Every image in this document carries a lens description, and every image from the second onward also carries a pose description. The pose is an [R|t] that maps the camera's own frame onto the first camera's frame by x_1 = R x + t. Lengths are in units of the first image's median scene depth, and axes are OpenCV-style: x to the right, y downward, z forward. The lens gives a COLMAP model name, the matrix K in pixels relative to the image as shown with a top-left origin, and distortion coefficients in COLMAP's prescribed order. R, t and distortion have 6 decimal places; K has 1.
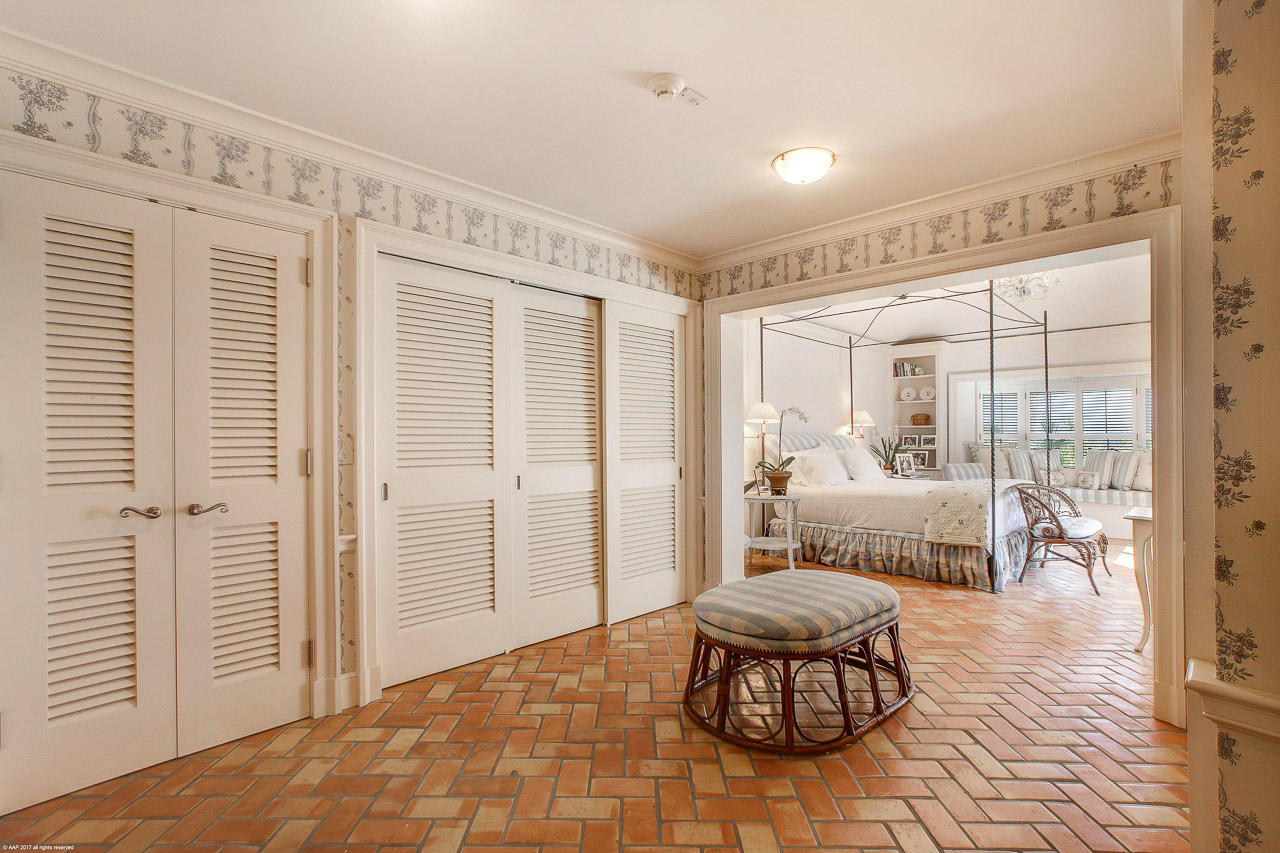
lens RADIAL K [[577.4, 0, 640.0], [0, 577.4, 426.5], [0, 0, 1]] dist [0.000048, -0.000008]
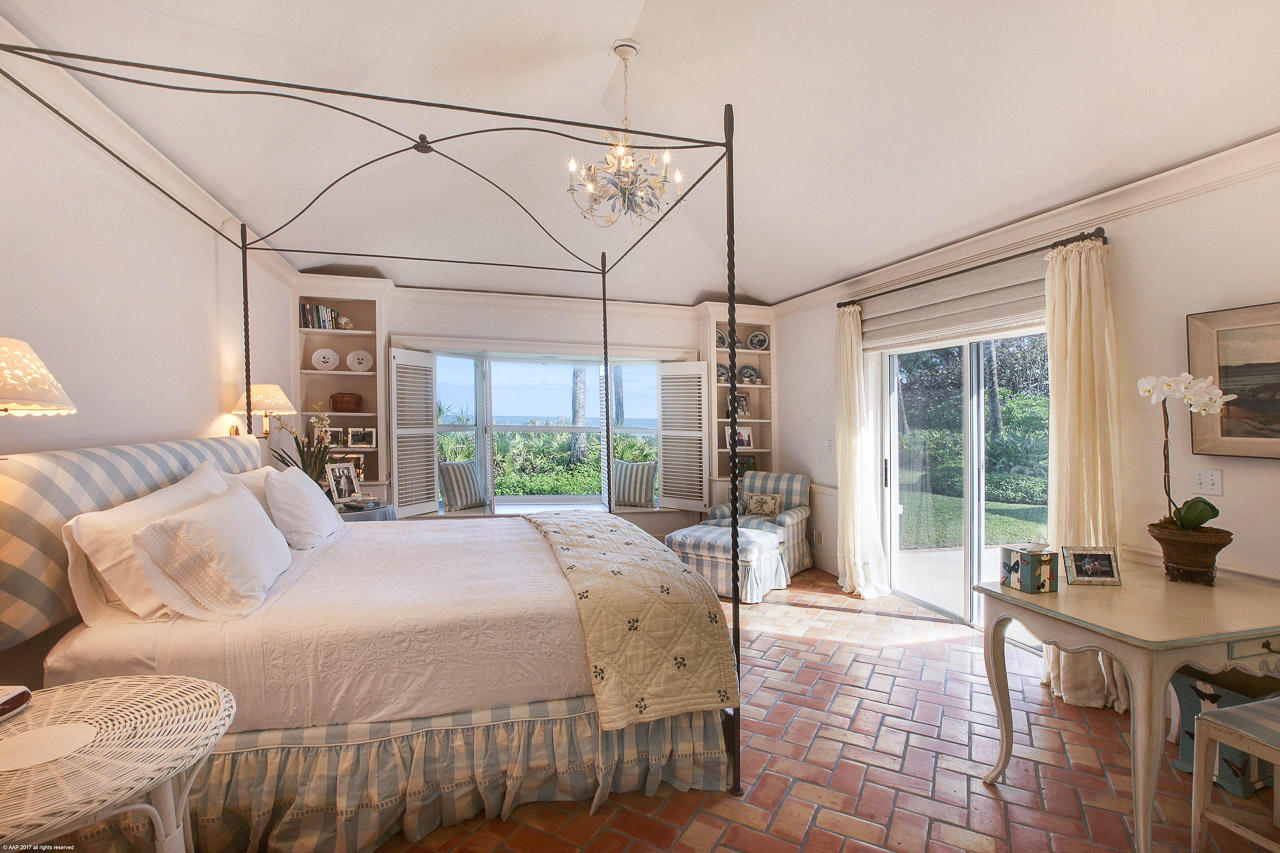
lens RADIAL K [[549.8, 0, 640.0], [0, 549.8, 426.5], [0, 0, 1]] dist [-0.024294, -0.000077]
pose [[0.426336, -0.014082, 0.904455, 0.115903], [-0.032538, 0.998993, 0.030892, -0.018048], [-0.903980, -0.042599, 0.425448, 0.594072]]
